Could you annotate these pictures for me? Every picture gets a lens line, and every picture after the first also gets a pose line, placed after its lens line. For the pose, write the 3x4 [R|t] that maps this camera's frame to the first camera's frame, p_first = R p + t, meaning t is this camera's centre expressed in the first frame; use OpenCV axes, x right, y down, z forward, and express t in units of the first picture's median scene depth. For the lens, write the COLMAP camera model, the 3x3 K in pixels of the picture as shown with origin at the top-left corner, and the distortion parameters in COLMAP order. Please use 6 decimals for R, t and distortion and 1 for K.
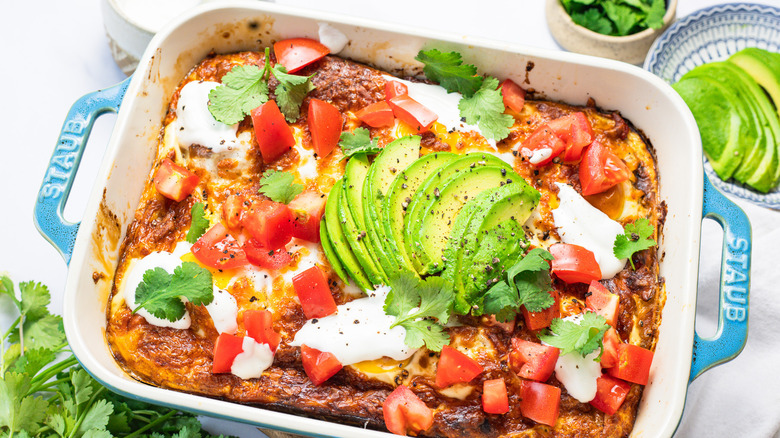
lens RADIAL K [[1264.4, 0, 390.0], [0, 1264.4, 219.0], [0, 0, 1]] dist [-0.089999, -0.089794]
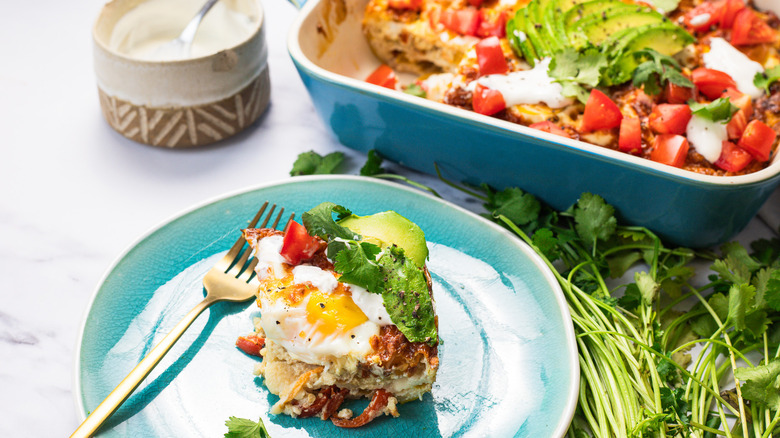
lens RADIAL K [[1264.4, 0, 390.0], [0, 1264.4, 219.0], [0, 0, 1]] dist [-0.089999, -0.089794]
pose [[0.967535, 0.140184, -0.210296, 0.116719], [-0.206531, 0.918141, -0.338175, 0.607400], [0.145675, 0.370629, 0.917286, -0.053238]]
